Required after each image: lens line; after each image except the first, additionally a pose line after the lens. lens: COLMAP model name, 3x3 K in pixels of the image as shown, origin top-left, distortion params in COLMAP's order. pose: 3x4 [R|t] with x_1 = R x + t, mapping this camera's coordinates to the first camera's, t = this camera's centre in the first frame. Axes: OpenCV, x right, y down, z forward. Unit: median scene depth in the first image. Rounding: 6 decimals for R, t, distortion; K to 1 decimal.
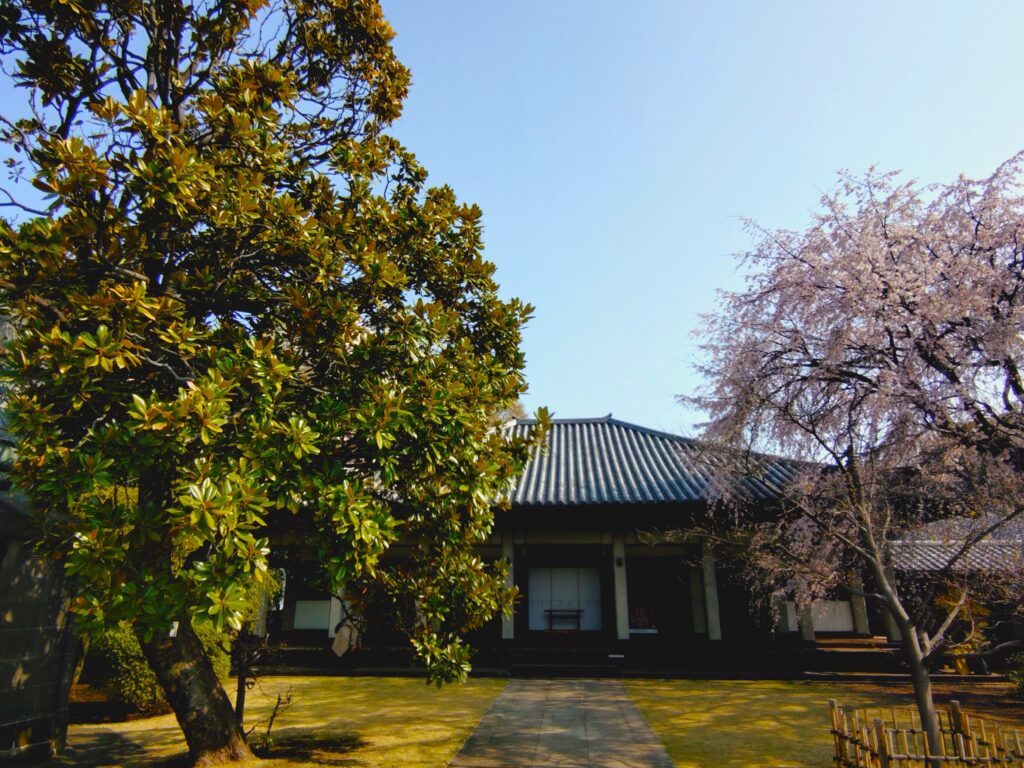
lens RADIAL K [[754.3, 0, 512.0], [0, 754.3, 384.0], [0, 0, 1]] dist [-0.004808, -0.002831]
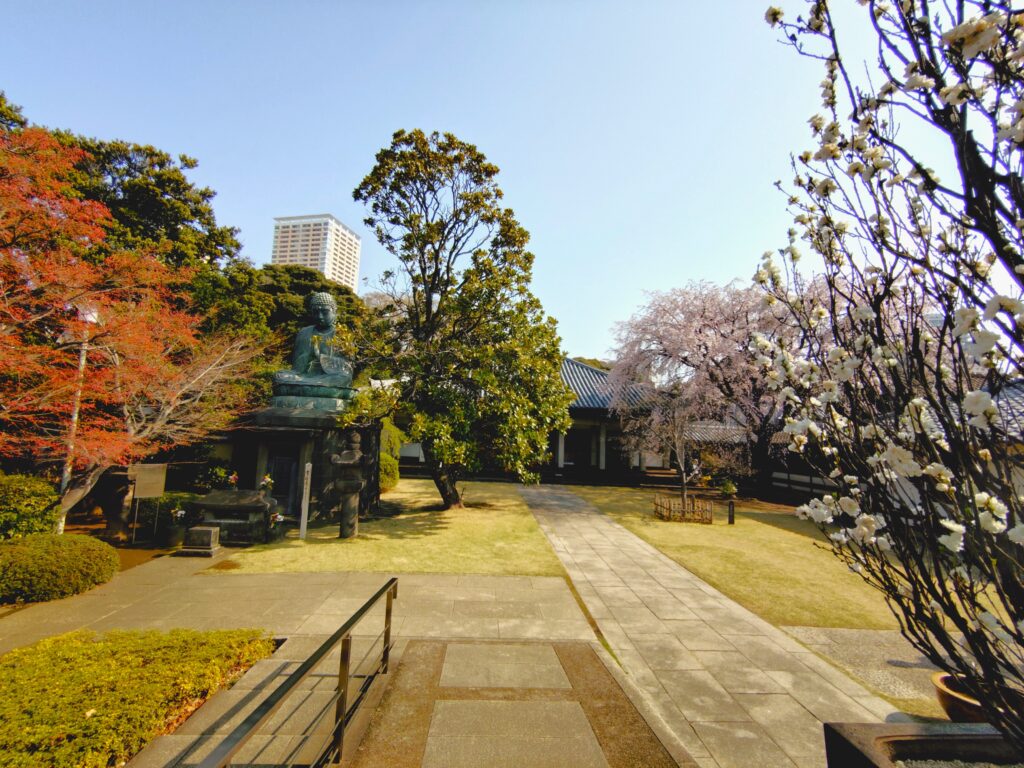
lens RADIAL K [[754.3, 0, 512.0], [0, 754.3, 384.0], [0, 0, 1]] dist [-0.004808, -0.002831]
pose [[0.976345, 0.057812, 0.208344, -0.475406], [-0.107189, 0.966264, 0.234190, -0.397797], [-0.187776, -0.250982, 0.949604, -1.003955]]
